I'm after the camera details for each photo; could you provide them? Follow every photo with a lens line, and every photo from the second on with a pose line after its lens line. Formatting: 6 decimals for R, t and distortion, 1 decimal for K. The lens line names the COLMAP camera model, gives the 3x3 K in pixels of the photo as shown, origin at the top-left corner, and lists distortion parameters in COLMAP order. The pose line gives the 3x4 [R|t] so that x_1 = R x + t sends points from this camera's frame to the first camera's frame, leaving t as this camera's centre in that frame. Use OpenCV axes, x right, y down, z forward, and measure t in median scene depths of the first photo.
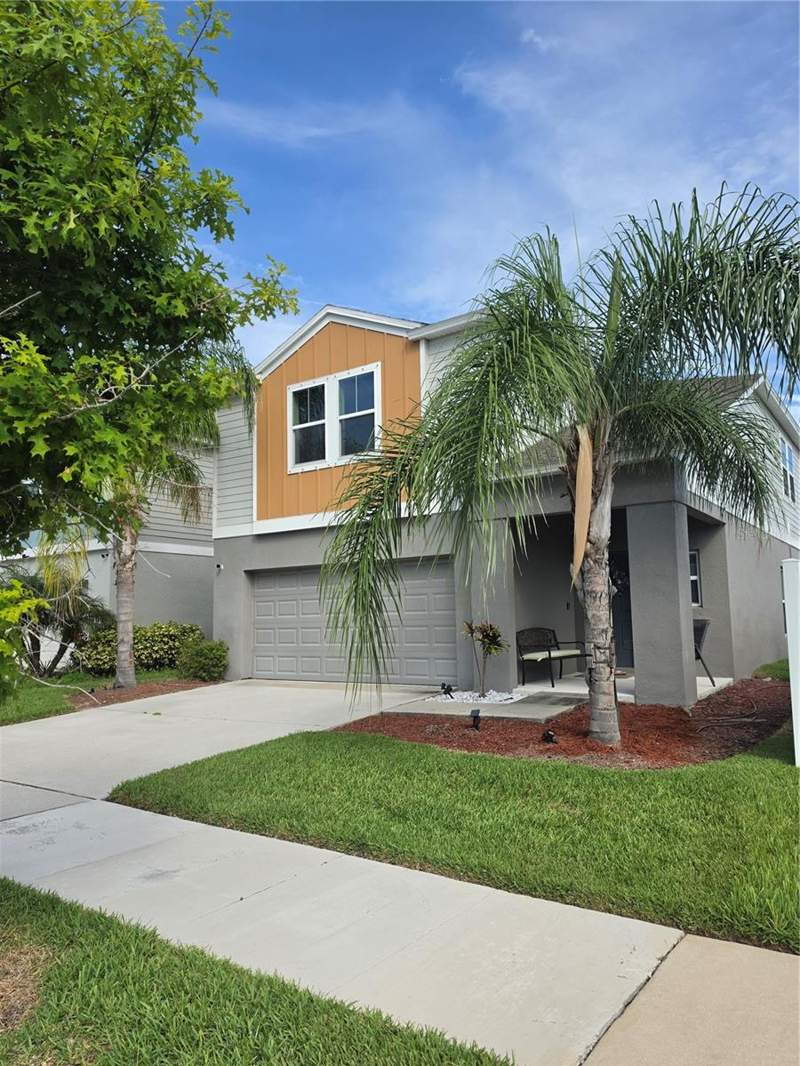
lens RADIAL K [[735.3, 0, 399.1], [0, 735.3, 539.1], [0, 0, 1]] dist [0.146573, -0.000249]
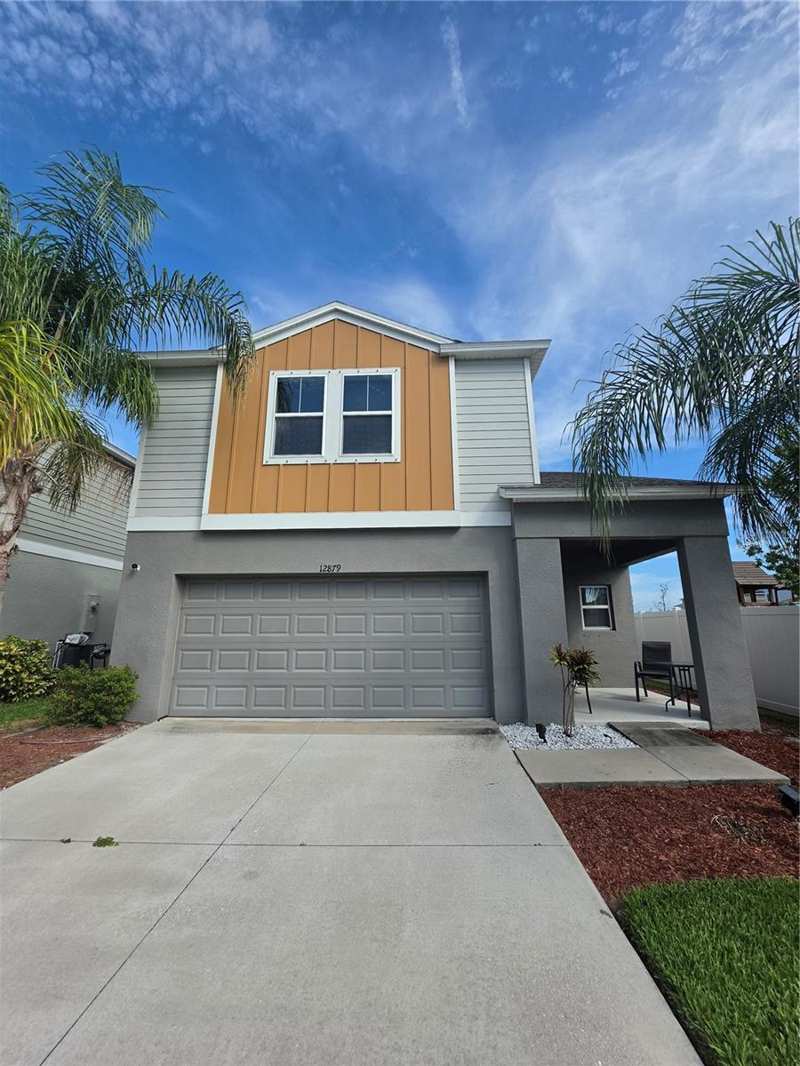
lens RADIAL K [[422.9, 0, 400.0], [0, 422.9, 533.0], [0, 0, 1]] dist [0.000314, 0.000416]
pose [[0.839374, 0.138747, 0.525548, -0.272396], [-0.071914, 0.986720, -0.145642, 0.051468], [-0.538777, 0.084454, 0.838205, 0.531212]]
